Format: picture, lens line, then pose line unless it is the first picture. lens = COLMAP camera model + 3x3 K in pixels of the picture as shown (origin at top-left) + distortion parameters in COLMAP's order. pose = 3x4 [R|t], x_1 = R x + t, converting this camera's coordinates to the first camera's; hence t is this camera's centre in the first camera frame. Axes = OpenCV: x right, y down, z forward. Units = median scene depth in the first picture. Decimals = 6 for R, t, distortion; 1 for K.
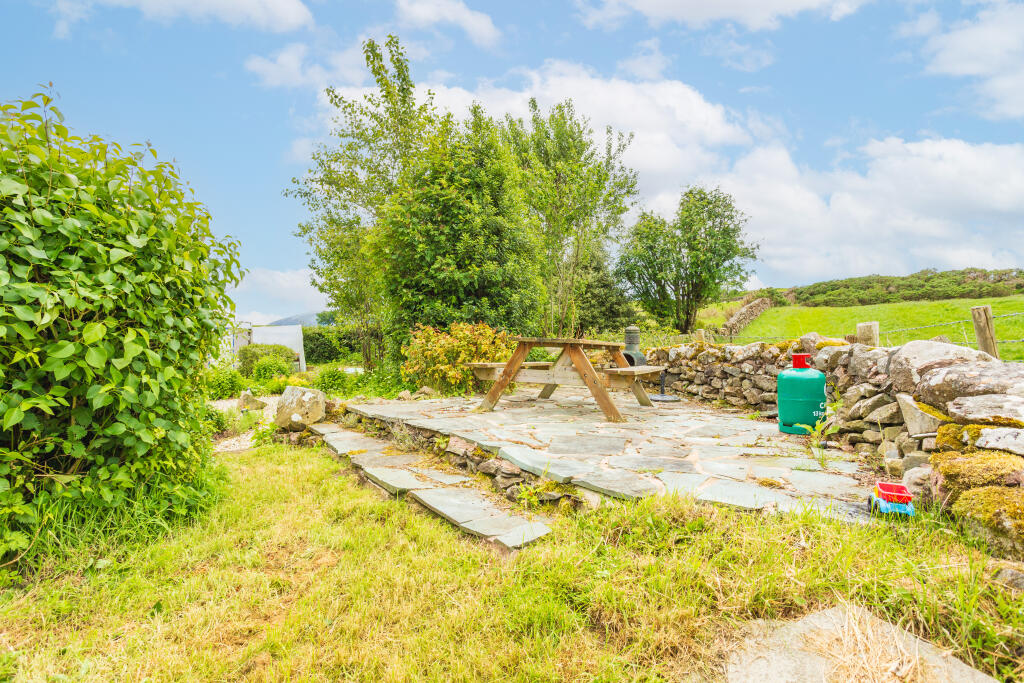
lens RADIAL K [[498.1, 0, 509.9], [0, 498.1, 342.9], [0, 0, 1]] dist [0.004212, 0.000565]
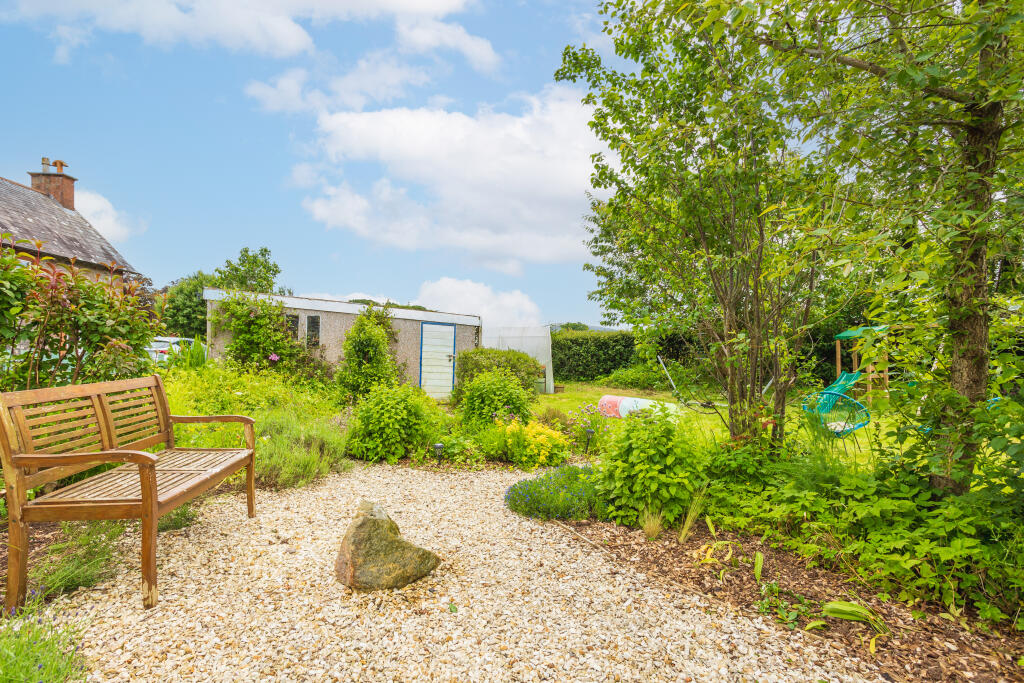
lens RADIAL K [[498.1, 0, 511.7], [0, 498.1, 341.2], [0, 0, 1]] dist [0.004212, 0.000565]
pose [[0.893106, 0.037197, -0.448305, -0.201137], [-0.052119, 0.998420, -0.020990, 0.004748], [0.446816, 0.042111, 0.893634, 0.462143]]
